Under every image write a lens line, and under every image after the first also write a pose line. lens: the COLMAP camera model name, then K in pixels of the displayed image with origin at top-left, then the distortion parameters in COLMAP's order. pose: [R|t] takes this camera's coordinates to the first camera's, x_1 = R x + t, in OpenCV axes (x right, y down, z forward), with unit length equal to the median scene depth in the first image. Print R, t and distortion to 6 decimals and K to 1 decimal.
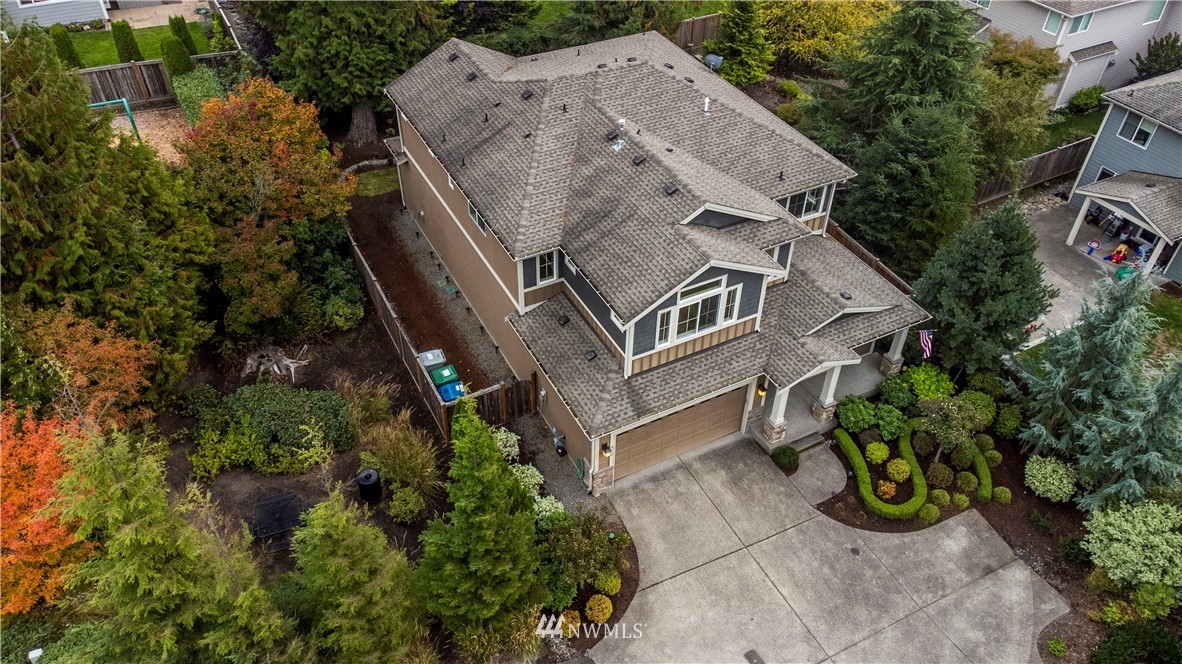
lens RADIAL K [[867.4, 0, 591.0], [0, 867.4, 332.0], [0, 0, 1]] dist [0.058126, -0.000610]
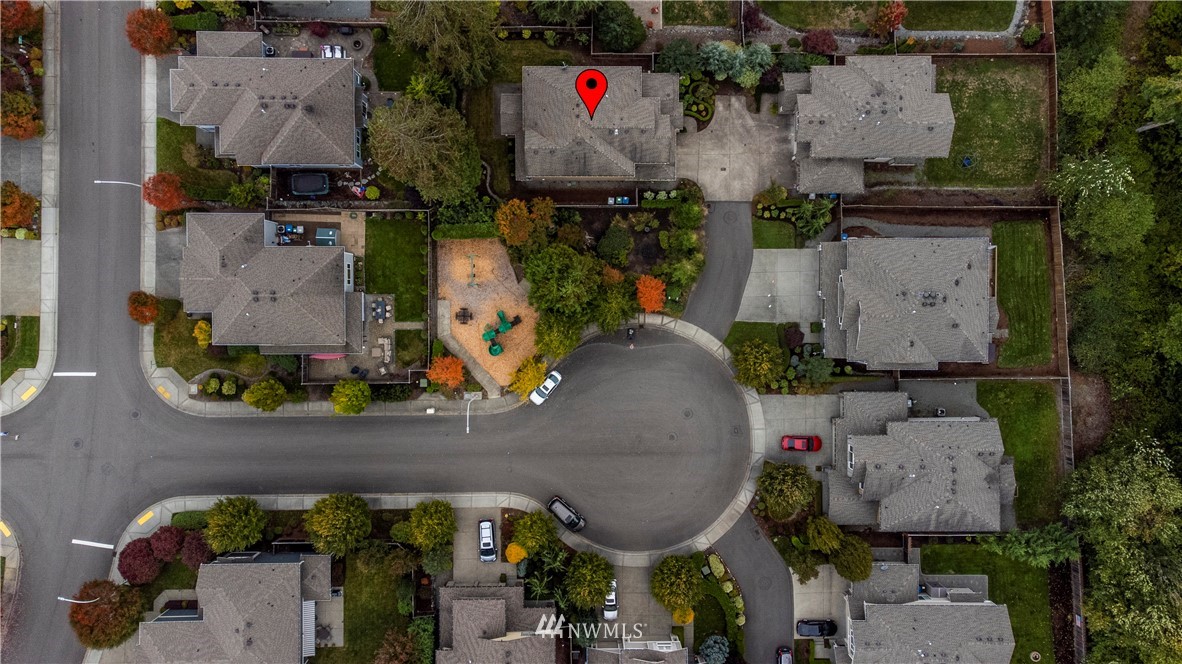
lens RADIAL K [[867.4, 0, 591.0], [0, 867.4, 332.0], [0, 0, 1]] dist [0.058126, -0.000610]
pose [[0.460174, -0.887023, -0.037802, -0.613144], [0.594858, 0.276436, 0.754802, -2.780358], [-0.659078, -0.369827, 0.654862, -1.583747]]
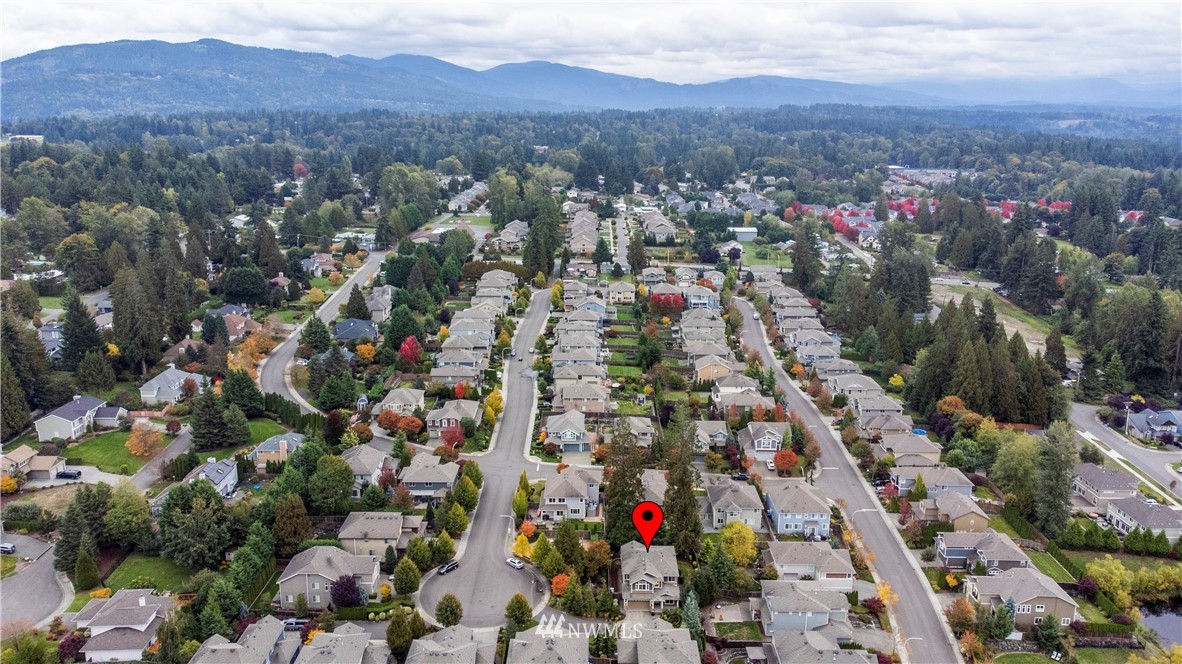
lens RADIAL K [[867.4, 0, 591.0], [0, 867.4, 332.0], [0, 0, 1]] dist [0.058126, -0.000610]
pose [[0.884178, 0.109913, -0.454036, 2.686573], [-0.304466, 0.872726, -0.381641, 0.986664], [0.354301, 0.475677, 0.805110, -5.769300]]
